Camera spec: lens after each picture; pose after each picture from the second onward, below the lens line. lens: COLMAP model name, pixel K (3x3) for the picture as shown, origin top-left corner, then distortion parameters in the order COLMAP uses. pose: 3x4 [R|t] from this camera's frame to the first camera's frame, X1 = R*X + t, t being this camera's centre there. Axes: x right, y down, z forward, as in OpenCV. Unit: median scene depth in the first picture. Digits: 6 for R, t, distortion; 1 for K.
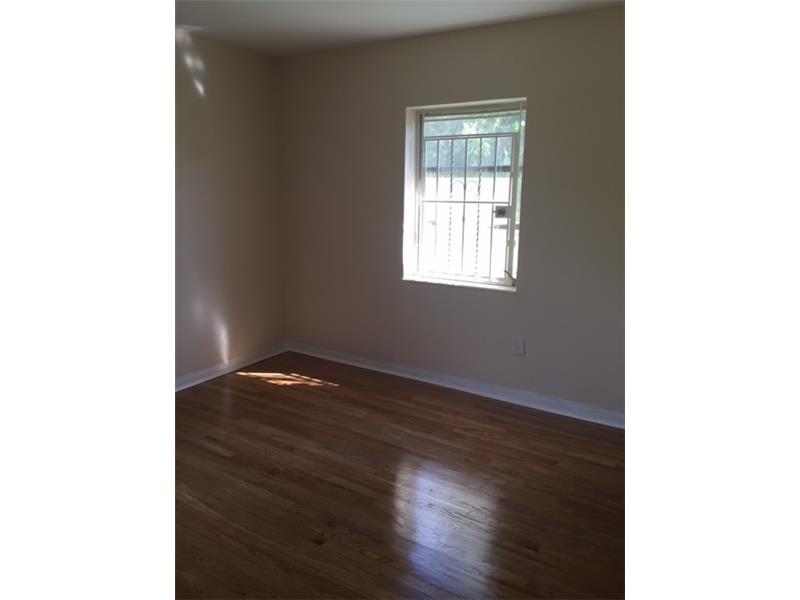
lens RADIAL K [[516.9, 0, 401.5], [0, 516.9, 299.7], [0, 0, 1]] dist [0.083548, -0.110608]
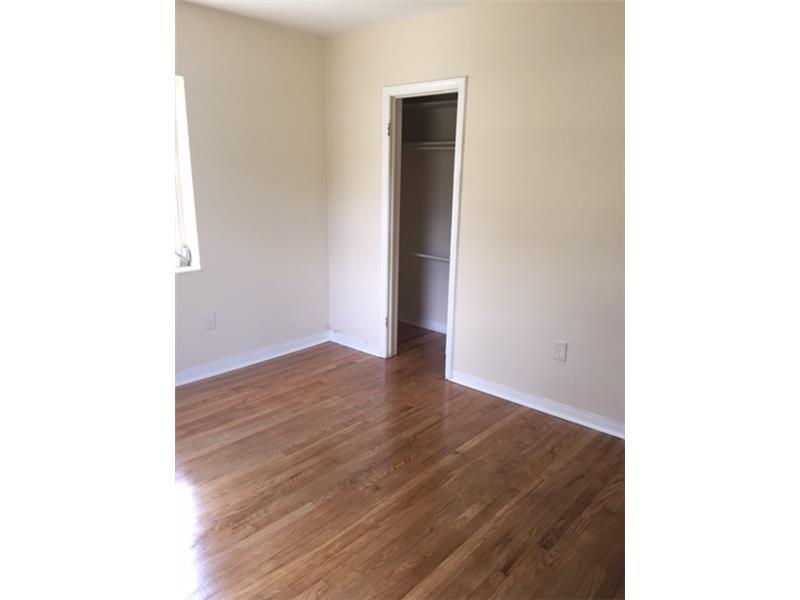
lens RADIAL K [[516.9, 0, 401.5], [0, 516.9, 299.7], [0, 0, 1]] dist [0.083548, -0.110608]
pose [[0.156979, -0.237219, 0.958689, -0.853243], [0.182791, 0.960931, 0.207844, -0.117962], [-0.970539, 0.142613, 0.194207, 0.502192]]
